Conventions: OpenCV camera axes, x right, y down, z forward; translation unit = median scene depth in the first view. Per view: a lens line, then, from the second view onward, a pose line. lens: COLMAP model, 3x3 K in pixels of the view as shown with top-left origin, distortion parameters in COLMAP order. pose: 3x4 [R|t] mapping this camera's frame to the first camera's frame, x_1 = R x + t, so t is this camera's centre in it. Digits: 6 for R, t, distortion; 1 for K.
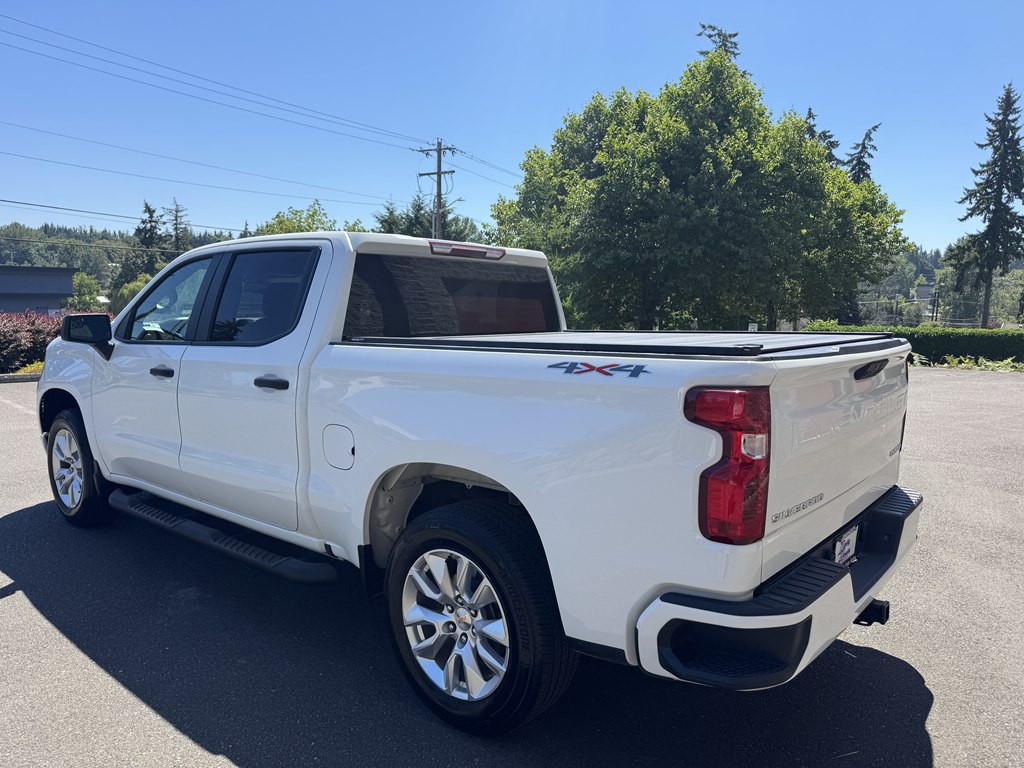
lens RADIAL K [[720.7, 0, 516.7], [0, 720.7, 381.8], [0, 0, 1]] dist [0.064983, -0.075038]
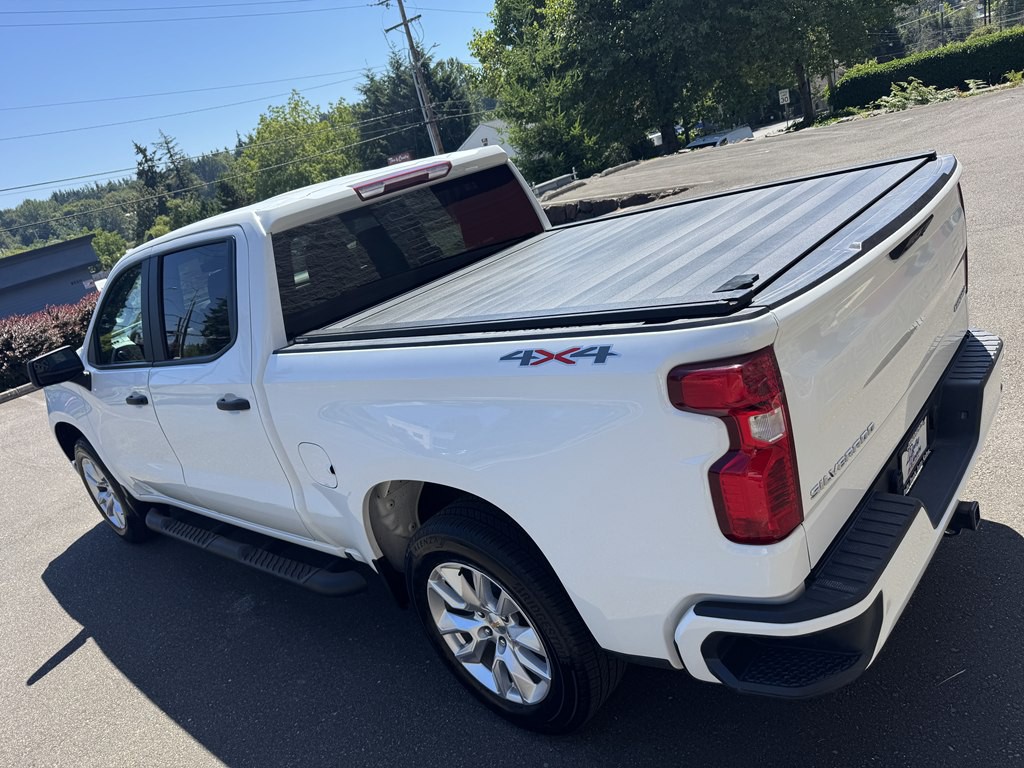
lens RADIAL K [[729.0, 0, 505.1], [0, 729.0, 384.1], [0, 0, 1]] dist [0.027106, -0.029443]
pose [[0.960899, -0.251343, -0.116185, 0.101947], [0.270367, 0.942238, 0.197710, -0.115395], [0.059781, -0.221392, 0.973351, 0.151015]]
